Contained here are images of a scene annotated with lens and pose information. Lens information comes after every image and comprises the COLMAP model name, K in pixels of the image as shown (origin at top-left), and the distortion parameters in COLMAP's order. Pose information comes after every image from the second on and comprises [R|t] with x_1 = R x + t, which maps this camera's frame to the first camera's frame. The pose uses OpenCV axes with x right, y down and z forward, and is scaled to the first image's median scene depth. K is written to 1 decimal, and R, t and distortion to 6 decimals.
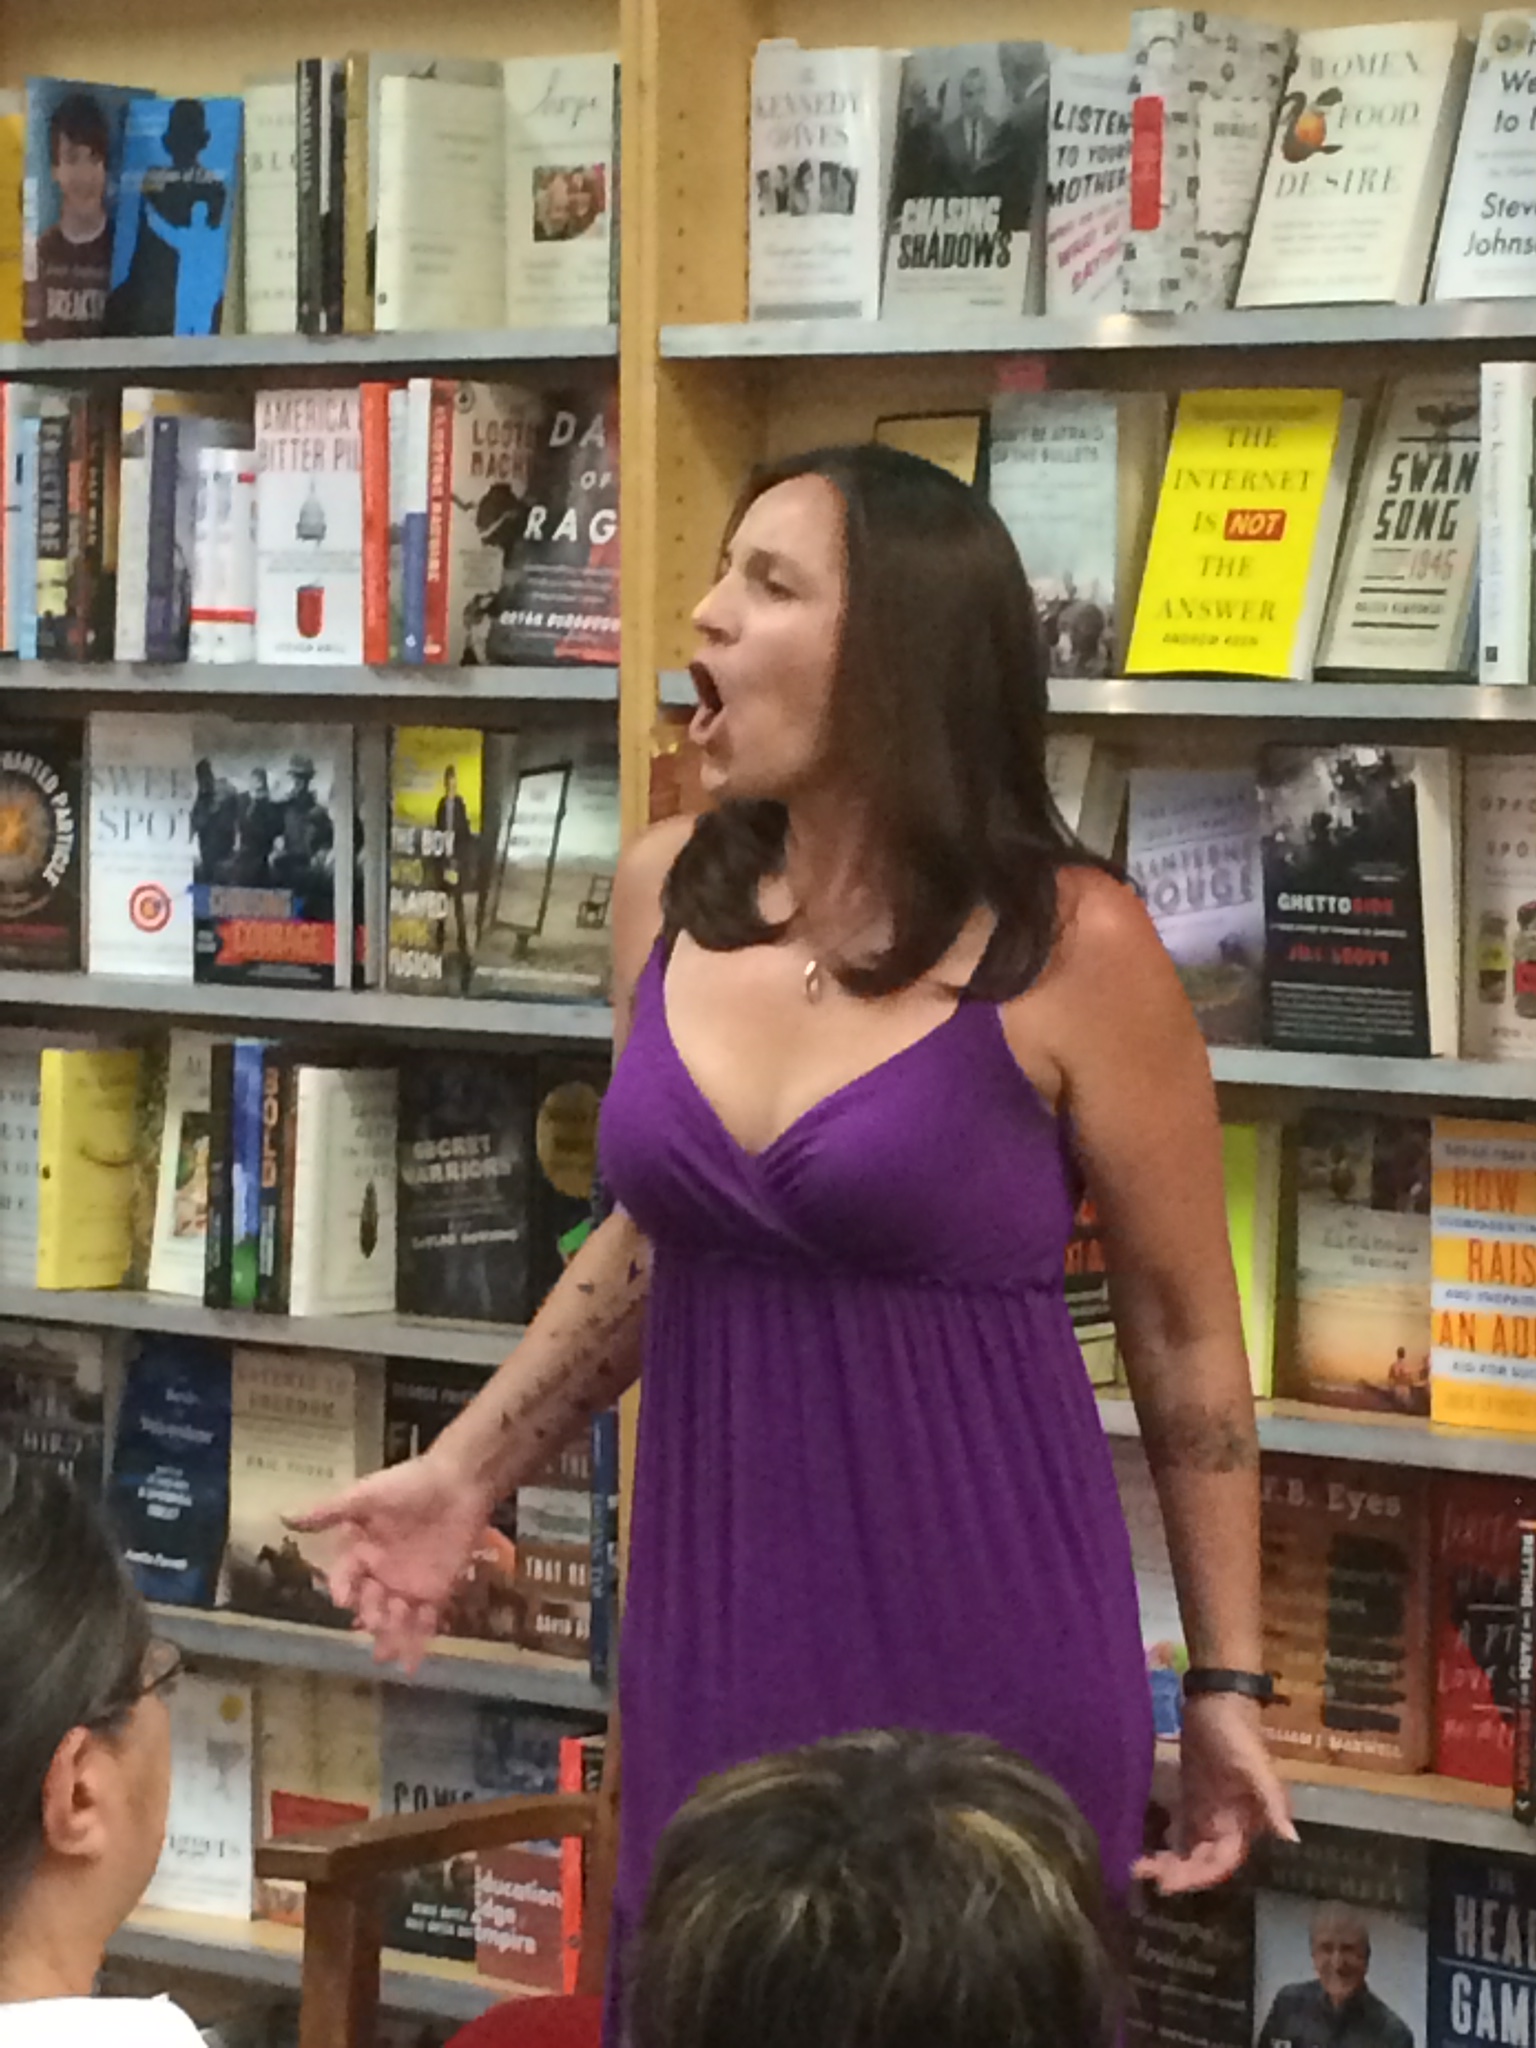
lens RADIAL K [[6112.8, 0, 768.2], [0, 6112.8, 1025.1], [0, 0, 1]] dist [0.003155, 0.000000]
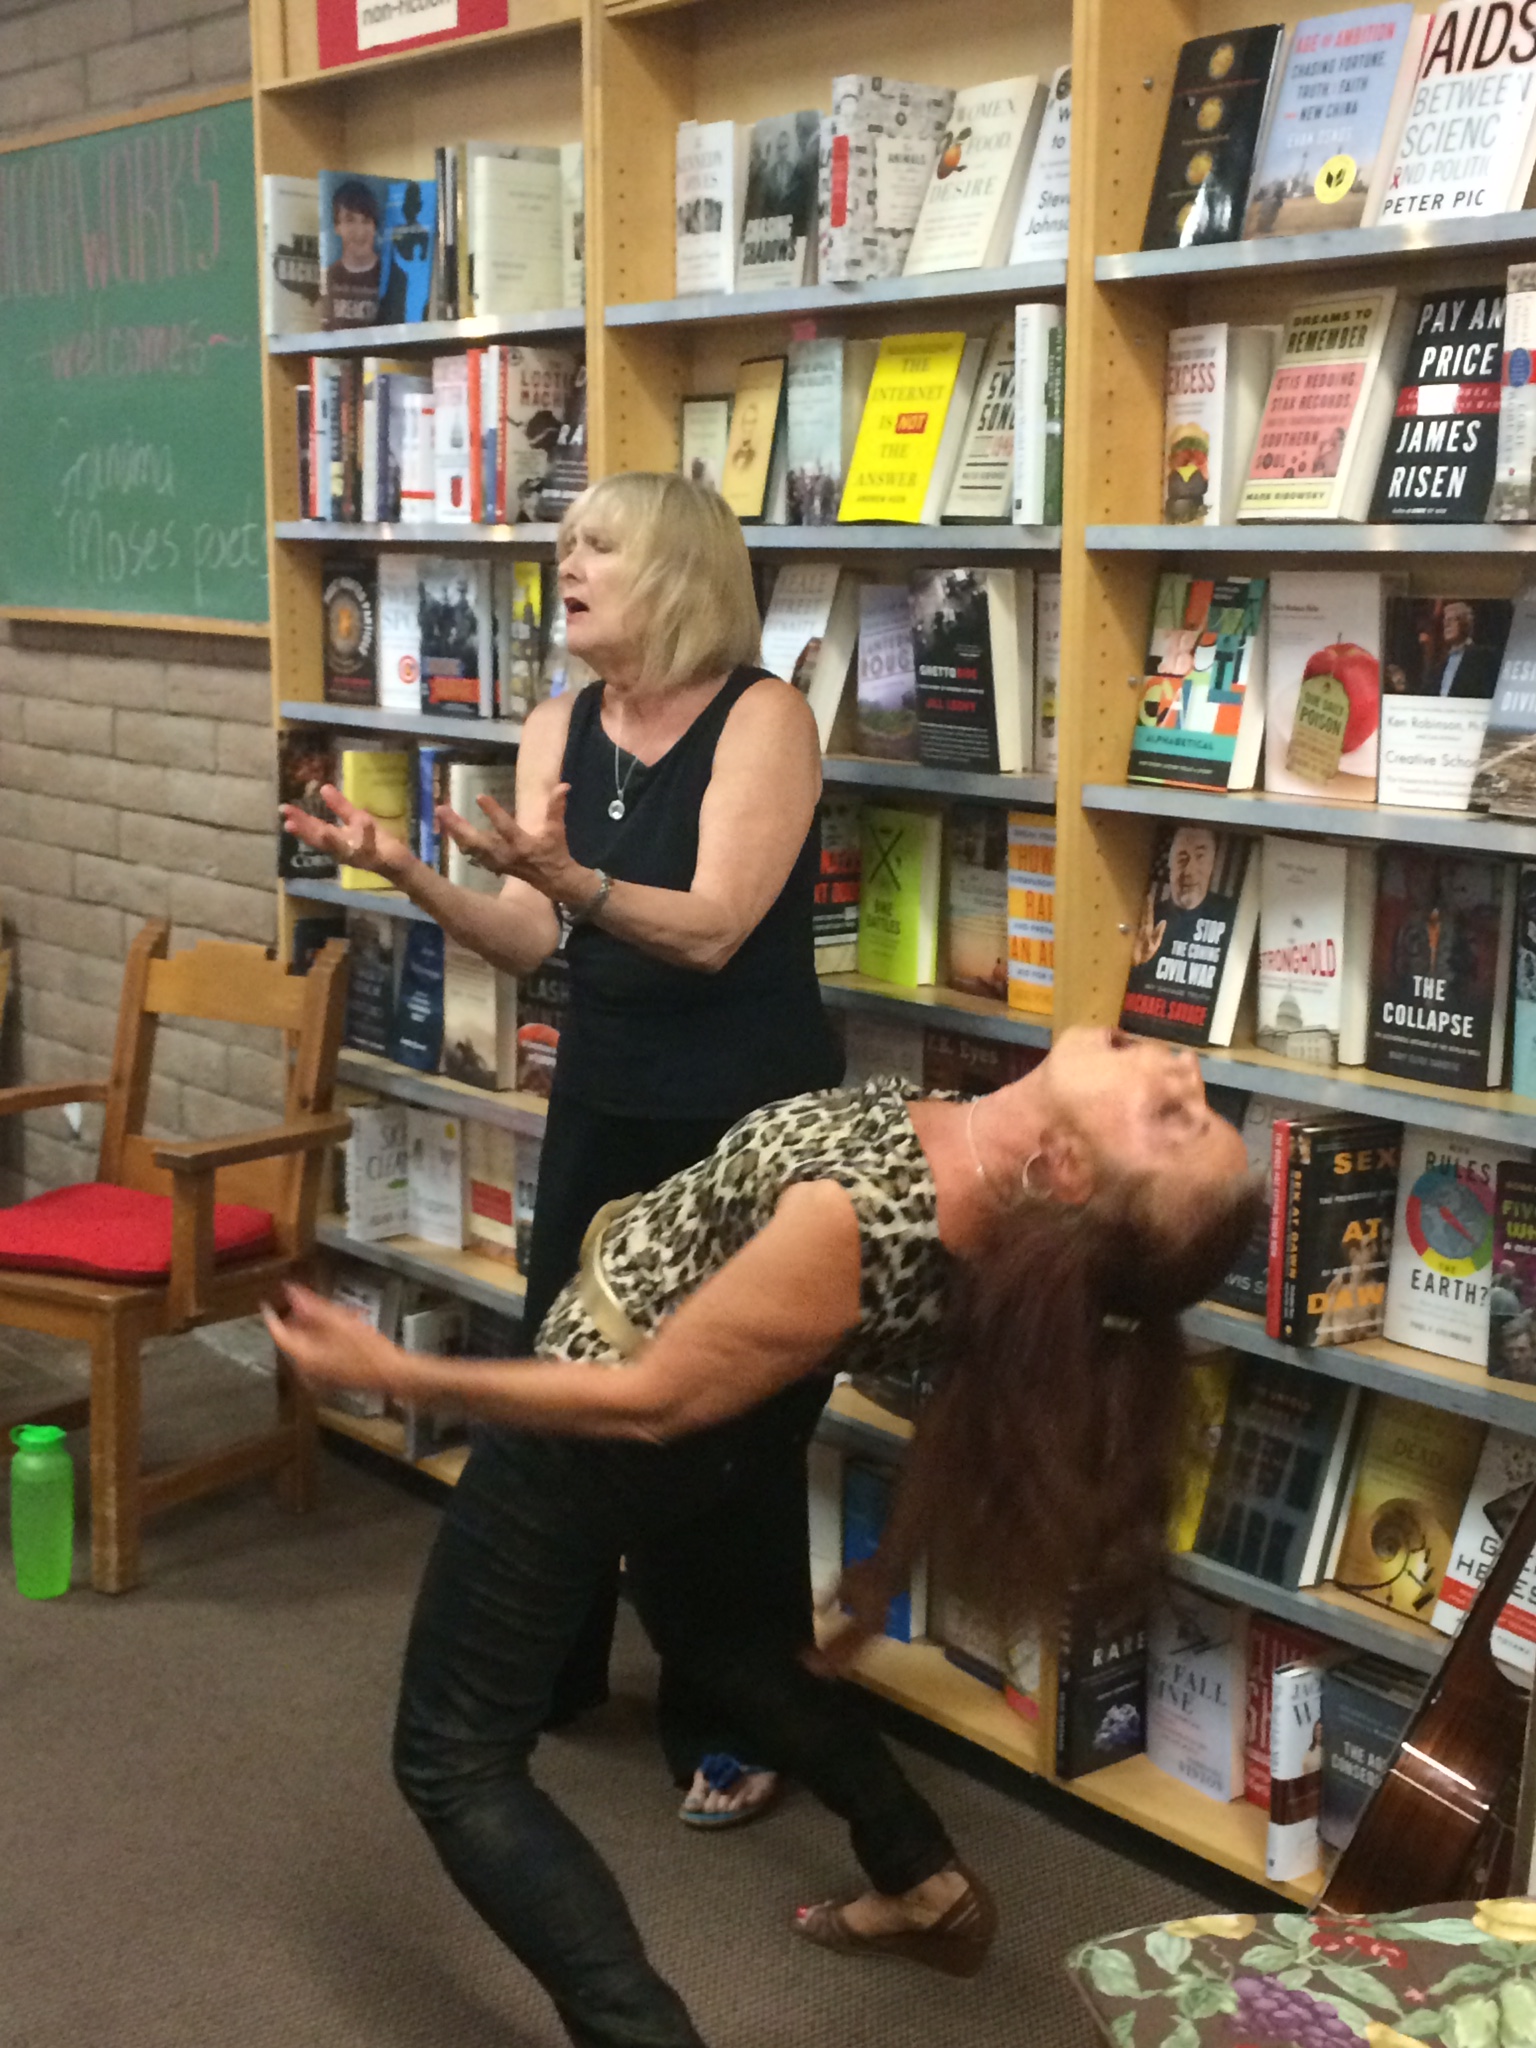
lens RADIAL K [[2764.2, 0, 768.5], [0, 2764.2, 1019.2], [0, 0, 1]] dist [0.050731, 0.000000]
pose [[0.974165, 0.038279, -0.222569, 0.193166], [-0.015306, 0.994455, 0.104041, -0.004197], [0.225318, -0.097947, 0.969349, 0.281345]]
